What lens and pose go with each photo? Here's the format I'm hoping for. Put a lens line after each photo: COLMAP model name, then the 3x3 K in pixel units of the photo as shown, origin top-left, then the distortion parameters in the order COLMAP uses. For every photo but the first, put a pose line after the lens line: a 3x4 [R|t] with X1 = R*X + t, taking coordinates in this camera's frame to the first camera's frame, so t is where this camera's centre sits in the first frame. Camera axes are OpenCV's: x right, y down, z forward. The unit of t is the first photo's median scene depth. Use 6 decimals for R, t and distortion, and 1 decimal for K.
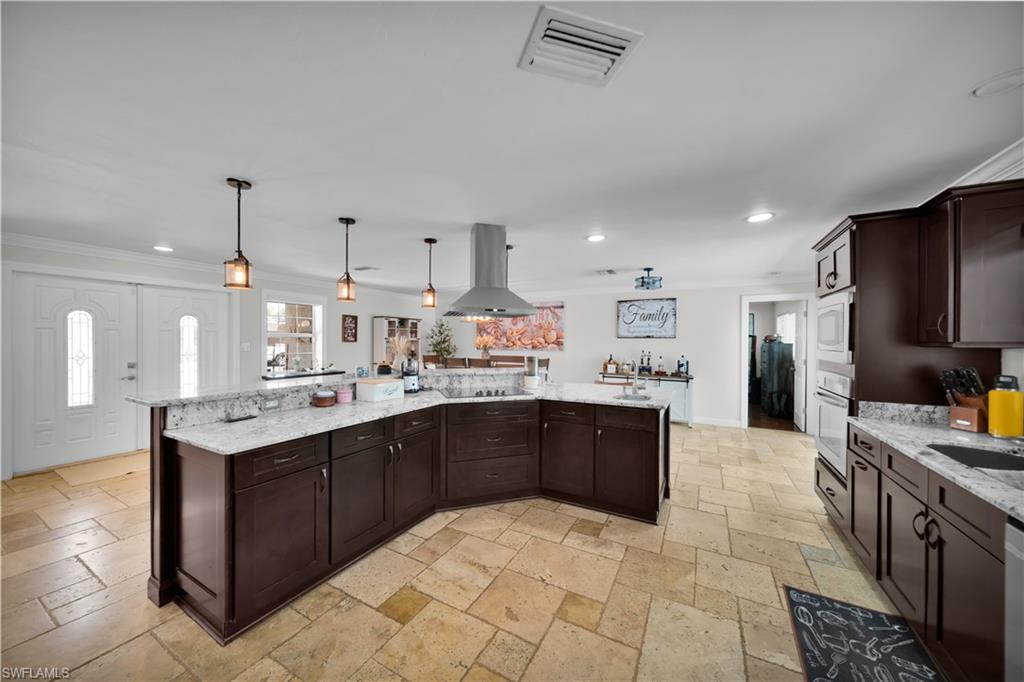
lens RADIAL K [[360.9, 0, 509.8], [0, 360.9, 340.7], [0, 0, 1]] dist [0.001945, -0.000684]
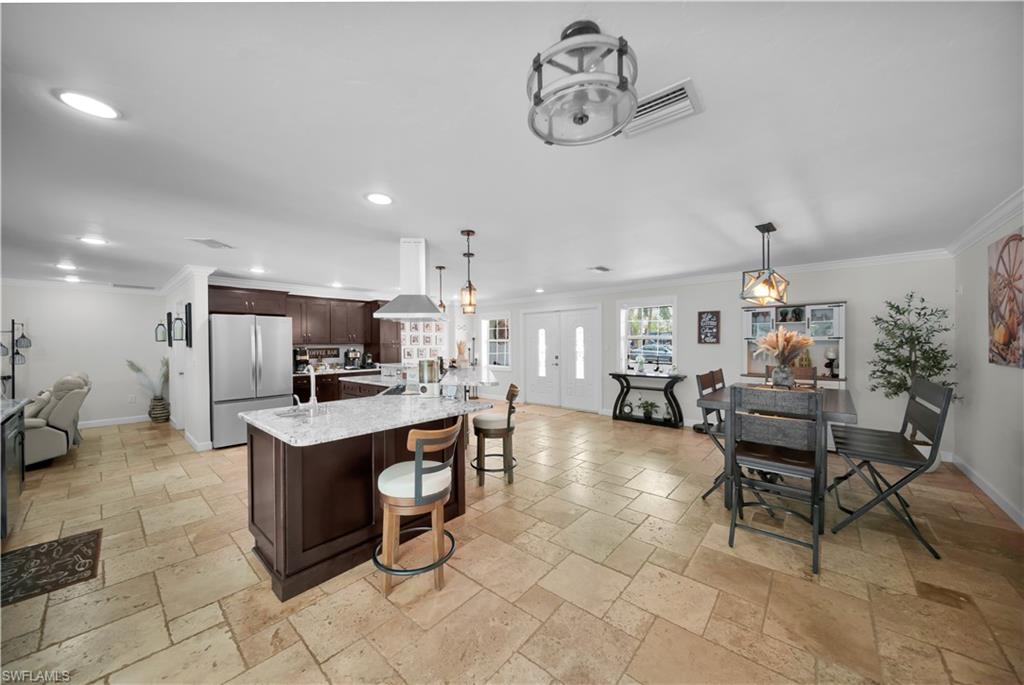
lens RADIAL K [[360.9, 0, 511.0], [0, 360.9, 346.1], [0, 0, 1]] dist [0.001945, -0.000684]
pose [[-0.219600, 0.008264, -0.975555, 0.524204], [0.007104, 0.999951, 0.006872, 0.000113], [0.975564, -0.005421, -0.219648, 0.838283]]
